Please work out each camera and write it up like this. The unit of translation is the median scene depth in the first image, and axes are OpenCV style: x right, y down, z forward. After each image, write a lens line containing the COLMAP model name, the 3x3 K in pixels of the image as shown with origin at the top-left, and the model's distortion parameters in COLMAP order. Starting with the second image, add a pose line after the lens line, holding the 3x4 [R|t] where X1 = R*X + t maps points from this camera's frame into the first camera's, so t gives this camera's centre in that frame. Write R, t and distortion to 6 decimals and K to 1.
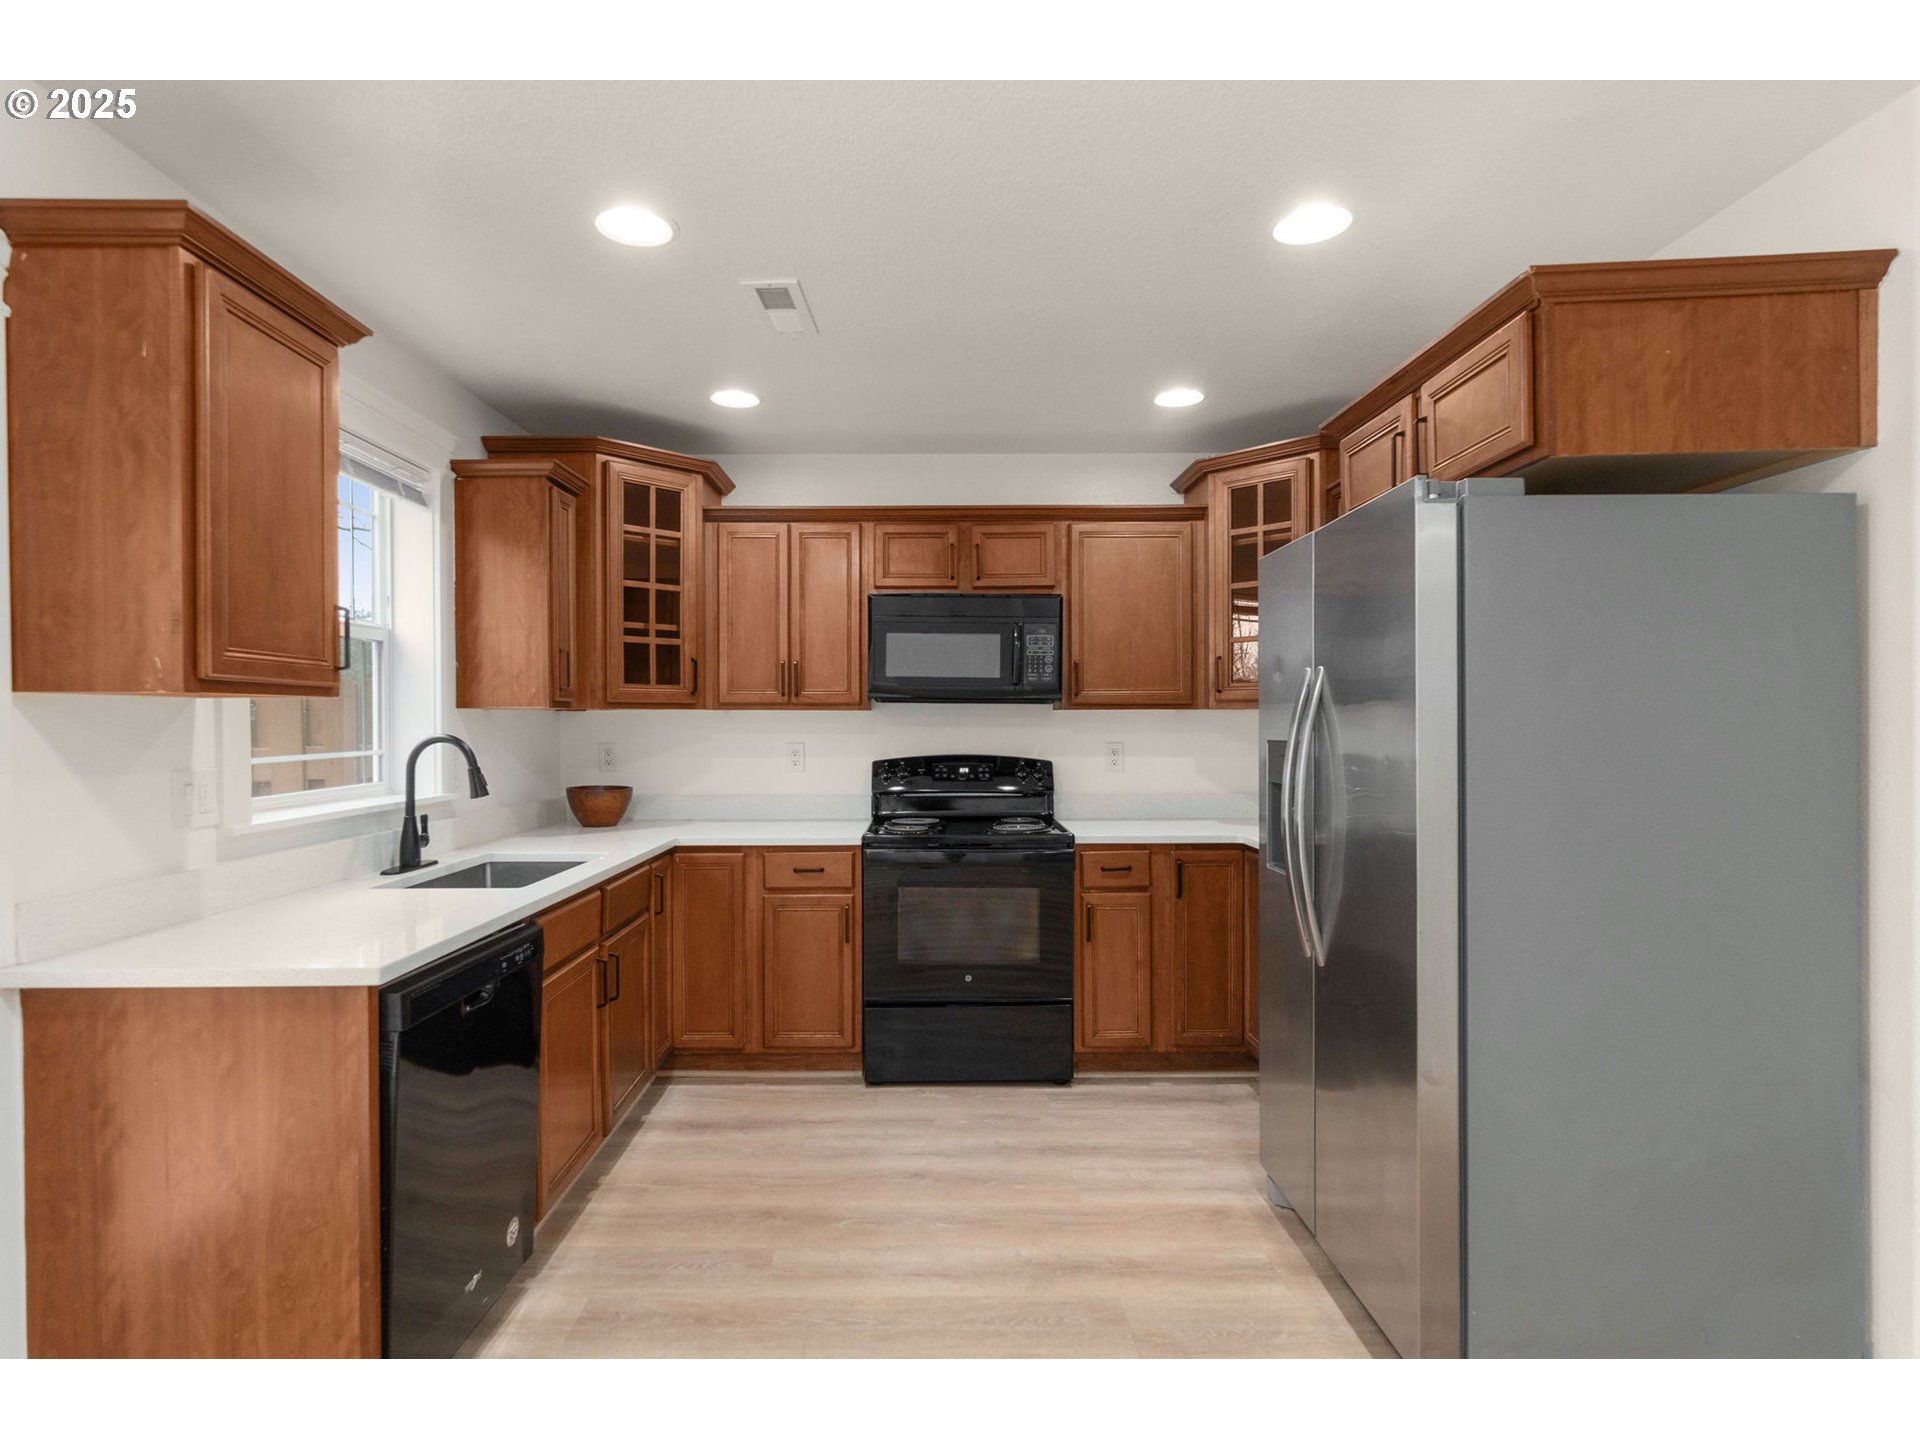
lens RADIAL K [[969.9, 0, 908.6], [0, 969.9, 726.4], [0, 0, 1]] dist [-0.004437, 0.003454]
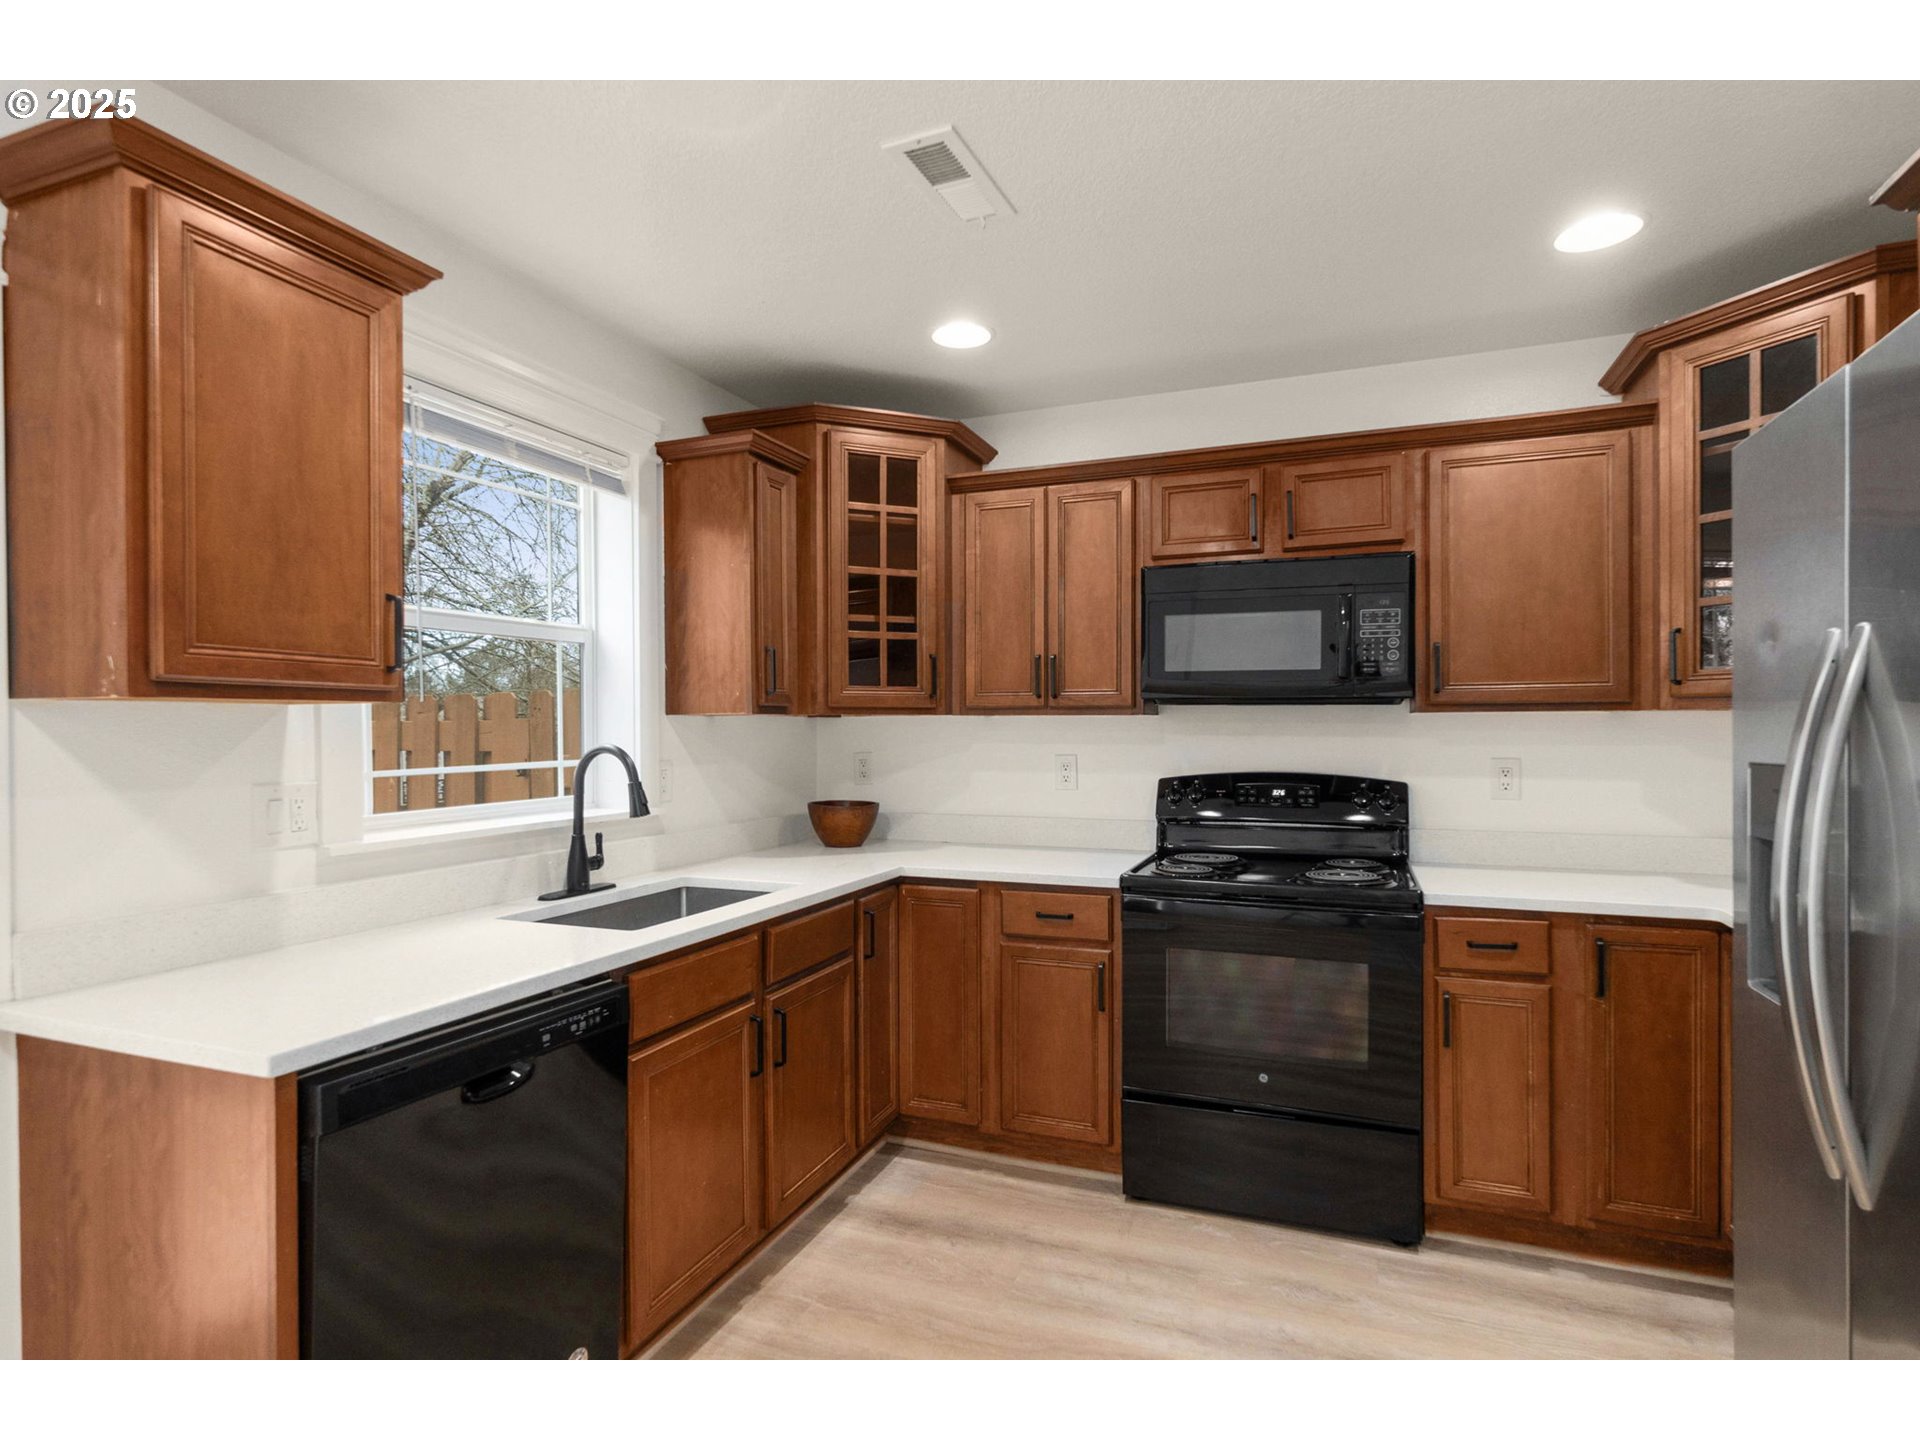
lens RADIAL K [[969.9, 0, 945.4], [0, 969.9, 733.0], [0, 0, 1]] dist [-0.004437, 0.003454]
pose [[0.931252, 0.001227, -0.364374, 0.104745], [-0.001003, 0.999999, 0.000805, -0.002489], [0.364375, -0.000384, 0.931252, 0.226977]]
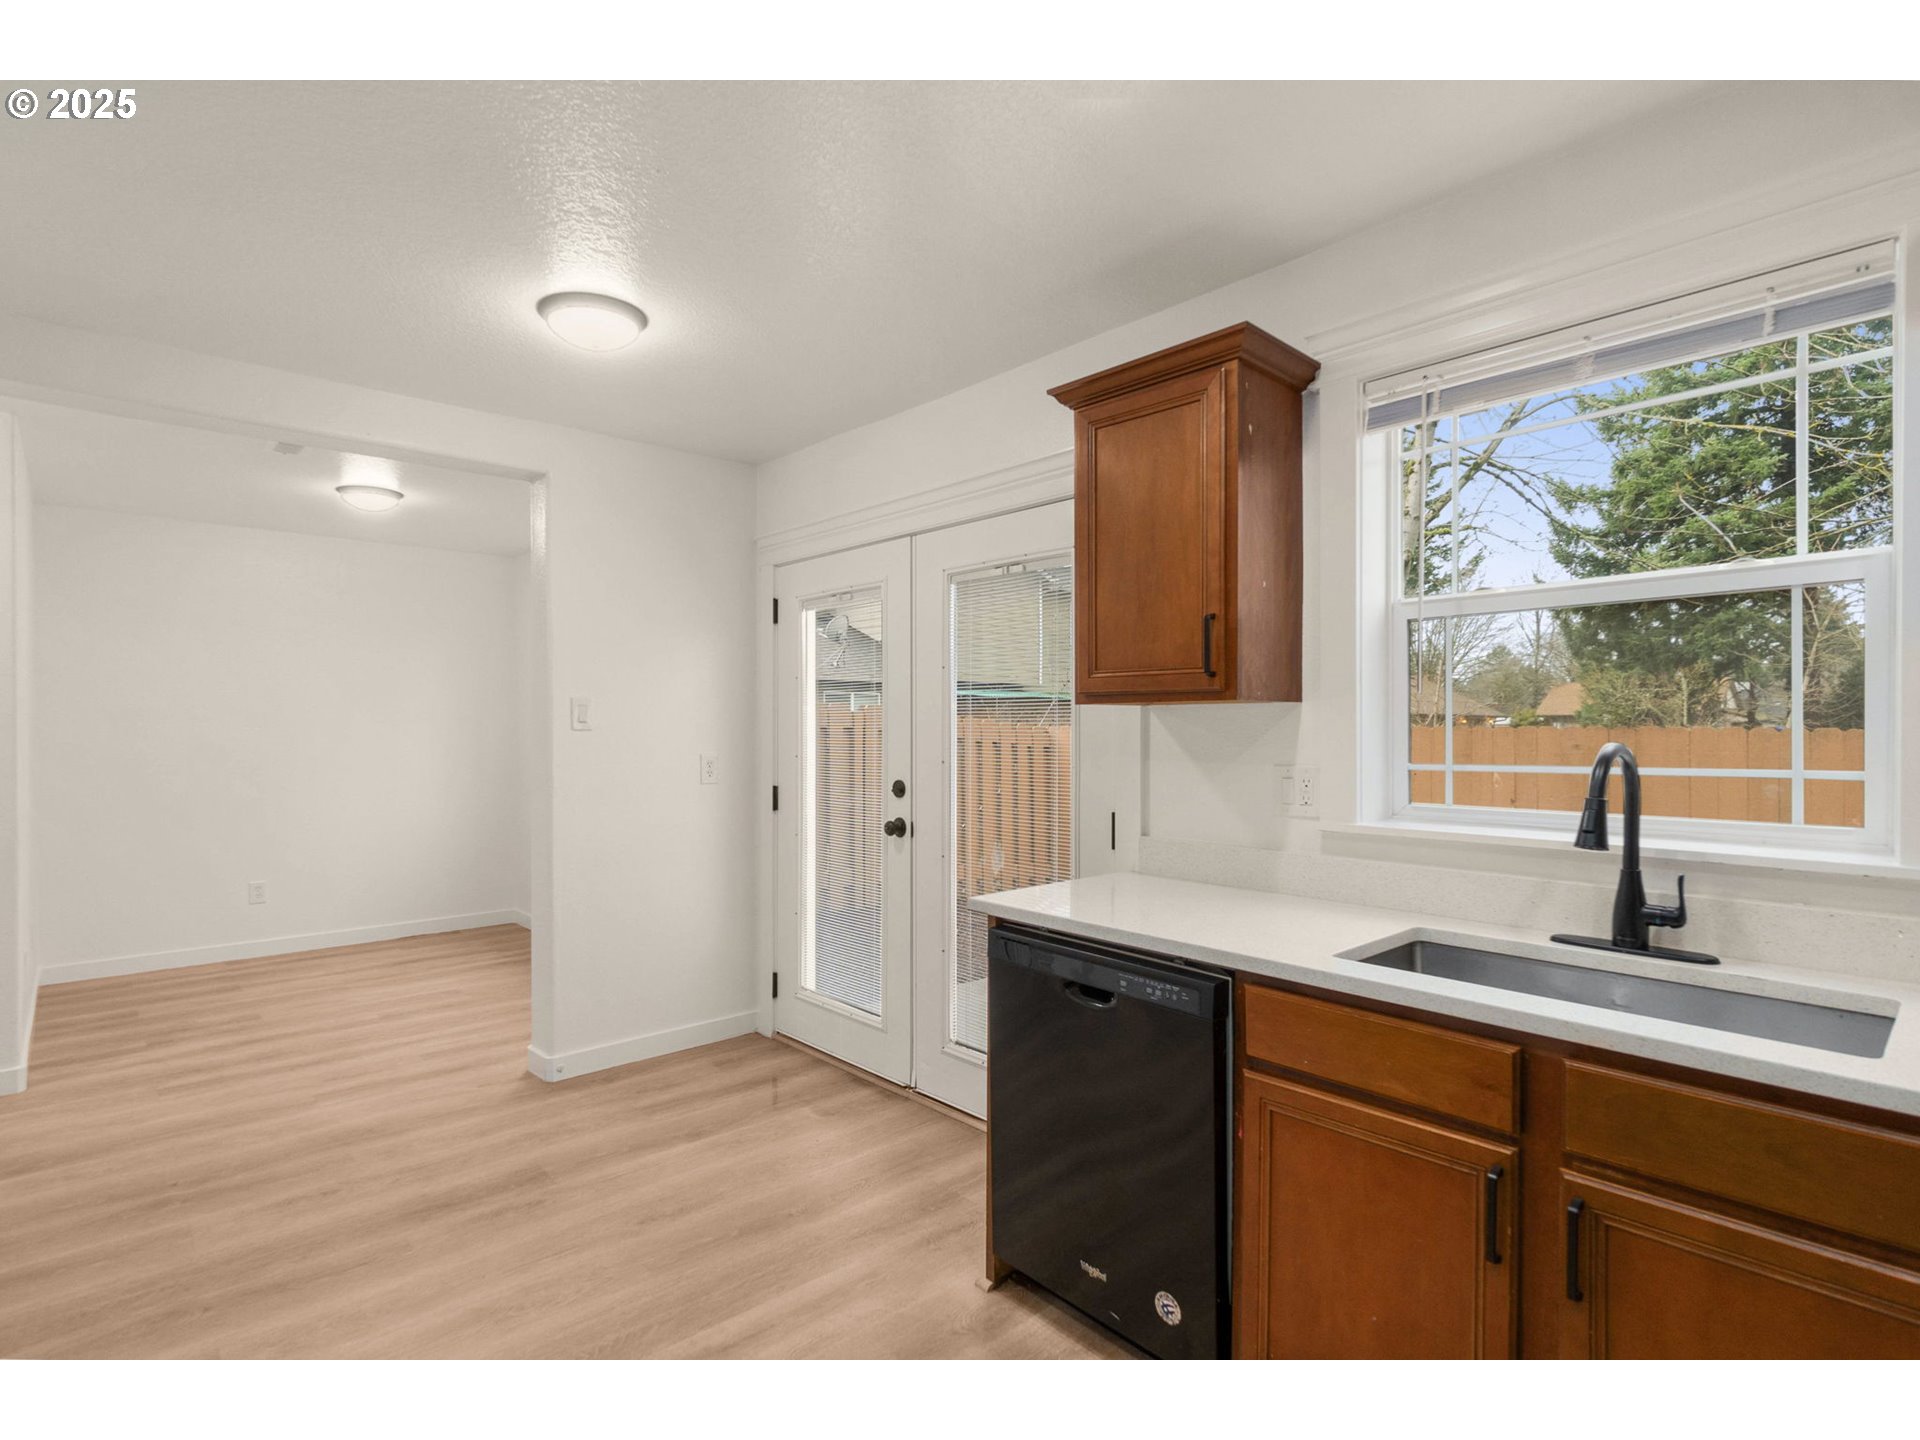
lens RADIAL K [[969.9, 0, 970.7], [0, 969.9, 749.7], [0, 0, 1]] dist [-0.004437, 0.003454]
pose [[-0.722995, 0.023423, -0.690456, 0.192919], [0.002018, 0.999492, 0.031794, -0.006399], [0.690851, 0.021593, -0.722675, 0.890406]]
